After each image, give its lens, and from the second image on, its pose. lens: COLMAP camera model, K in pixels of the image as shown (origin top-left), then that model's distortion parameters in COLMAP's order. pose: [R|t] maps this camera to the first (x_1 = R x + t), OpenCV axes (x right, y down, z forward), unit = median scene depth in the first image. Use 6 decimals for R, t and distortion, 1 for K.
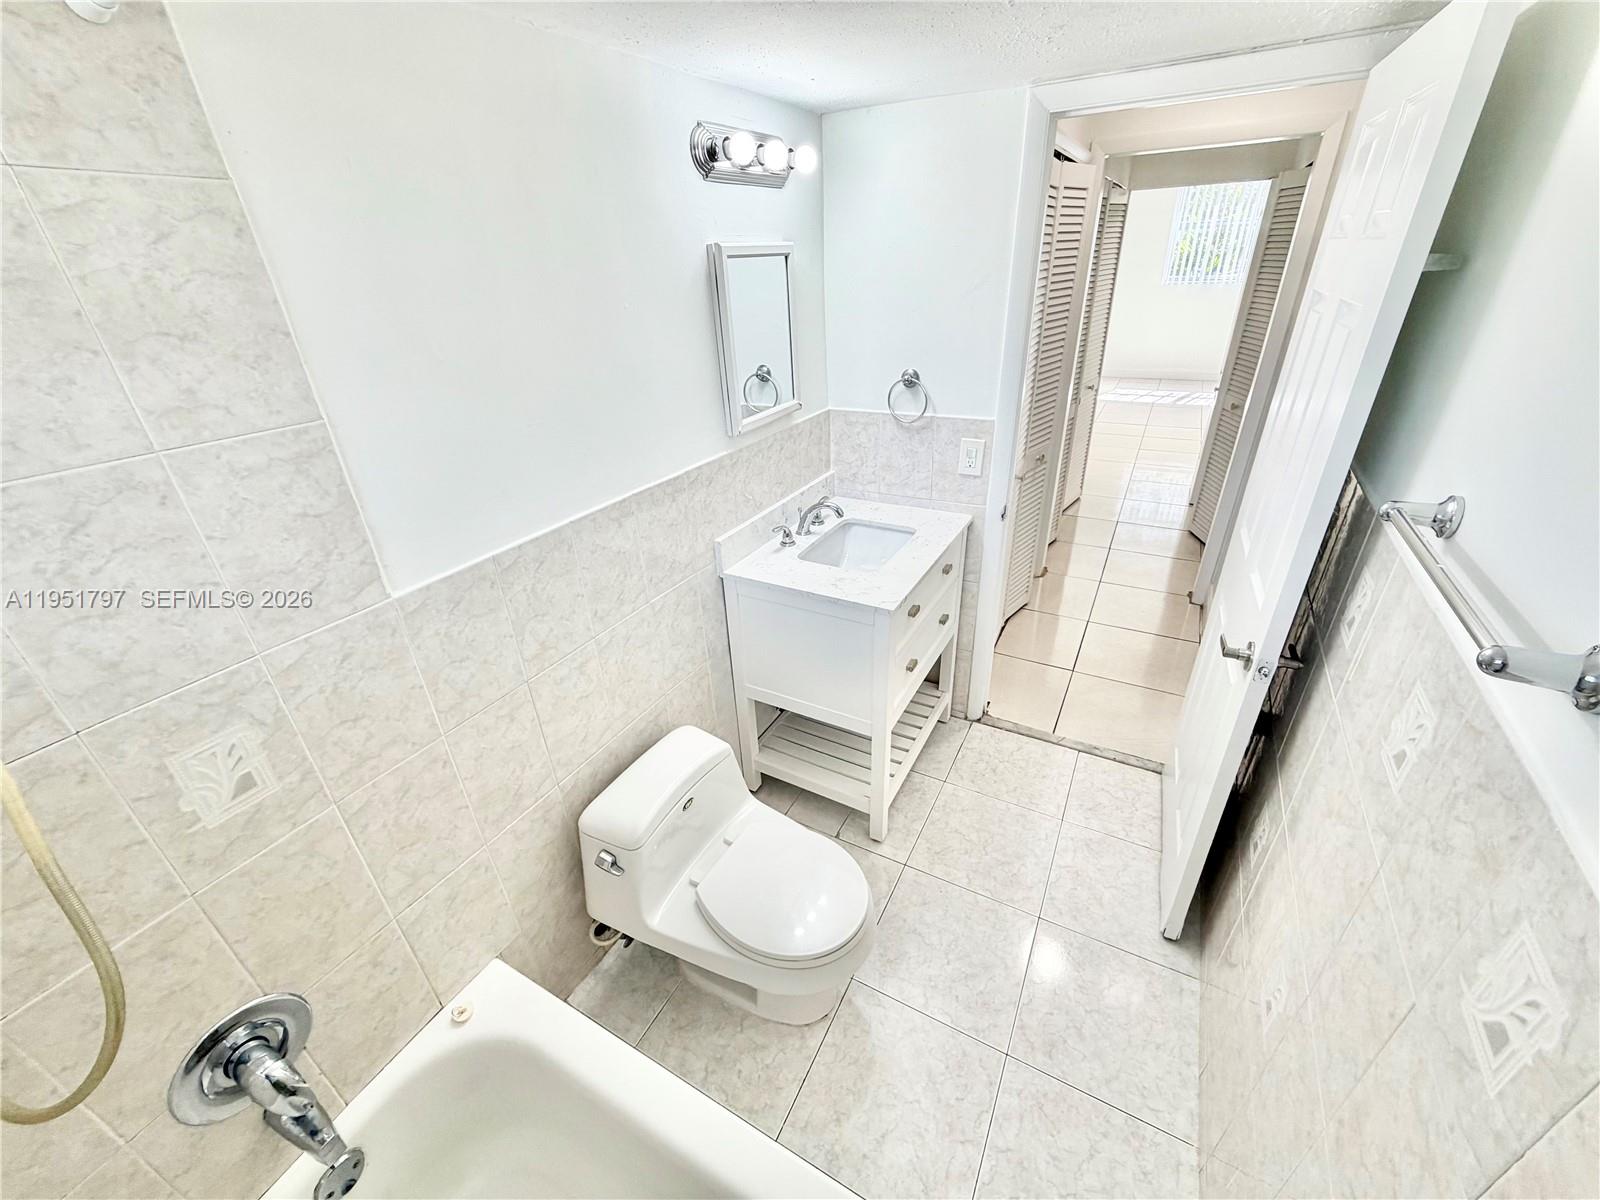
lens RADIAL K [[638.2, 0, 800.1], [0, 638.2, 600.0], [0, 0, 1]] dist [0.000393, -0.000748]
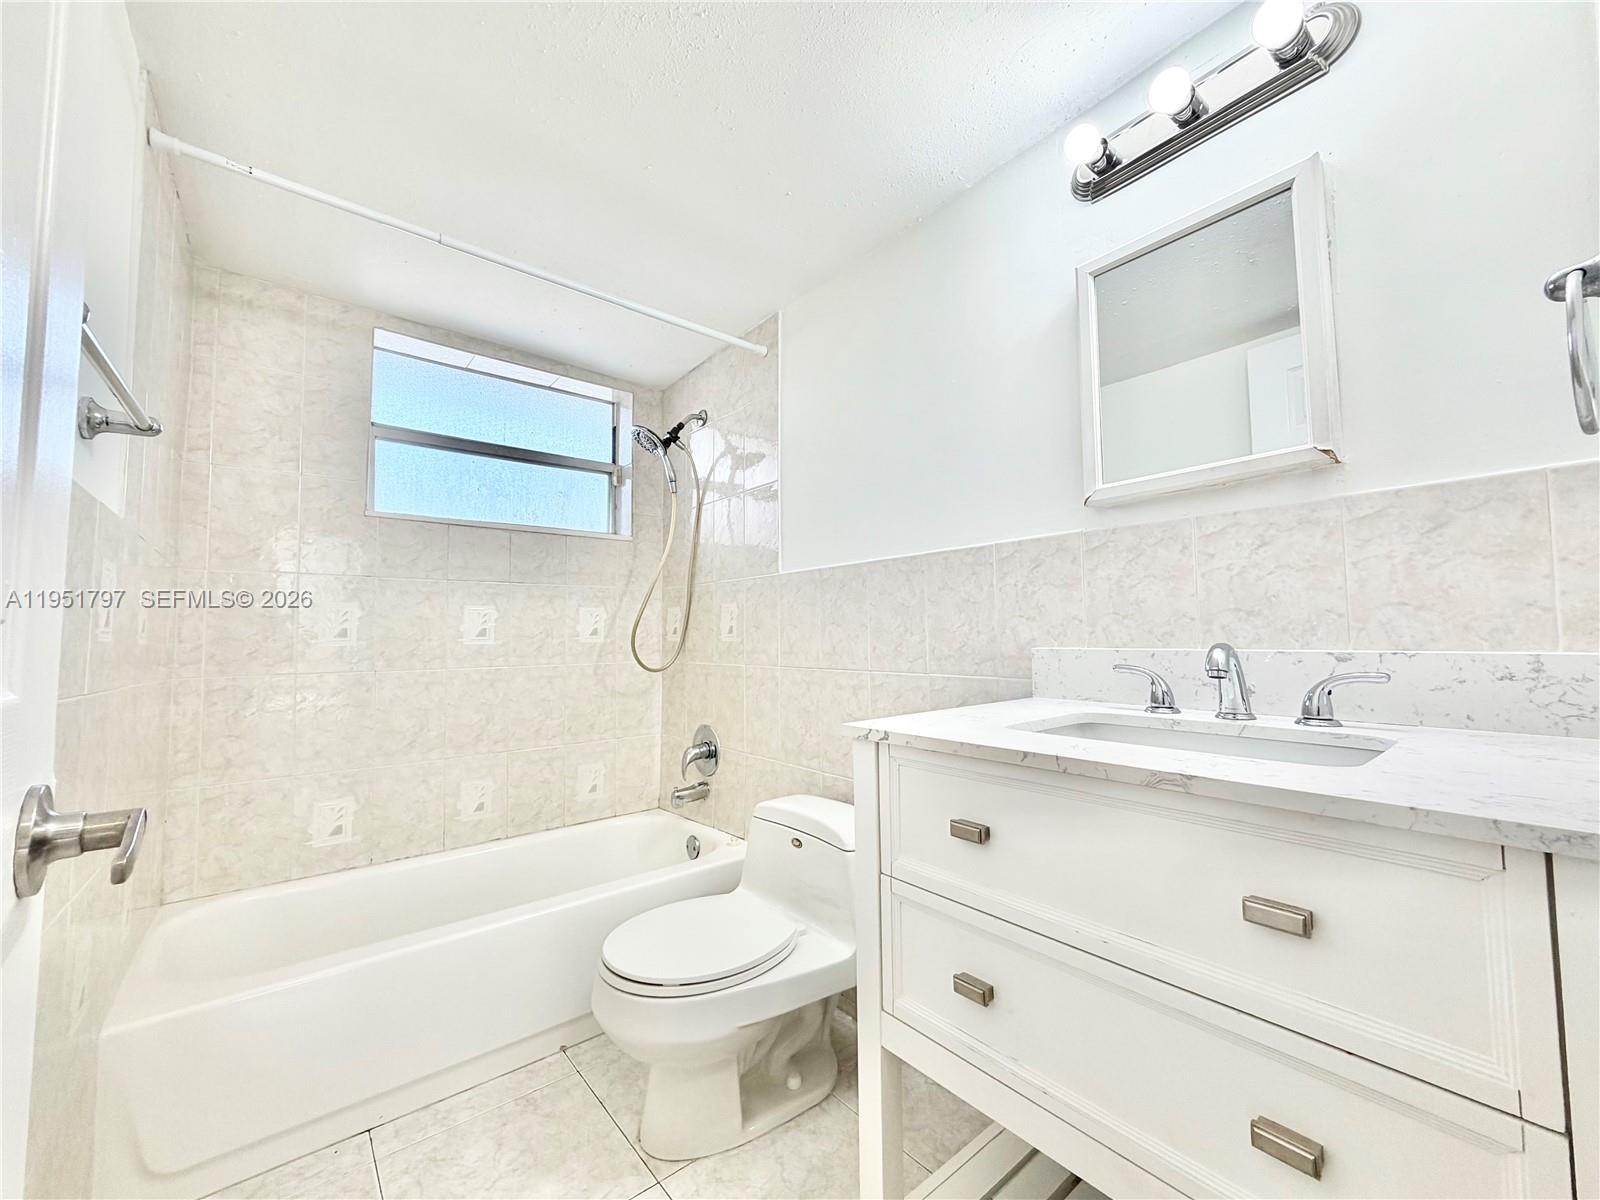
lens RADIAL K [[638.2, 0, 793.0], [0, 638.2, 598.6], [0, 0, 1]] dist [0.000393, -0.000748]
pose [[-0.376930, -0.014402, -0.926130, 0.760240], [-0.412846, 0.897676, 0.154066, -0.169717], [0.829145, 0.440421, -0.344307, 1.198975]]
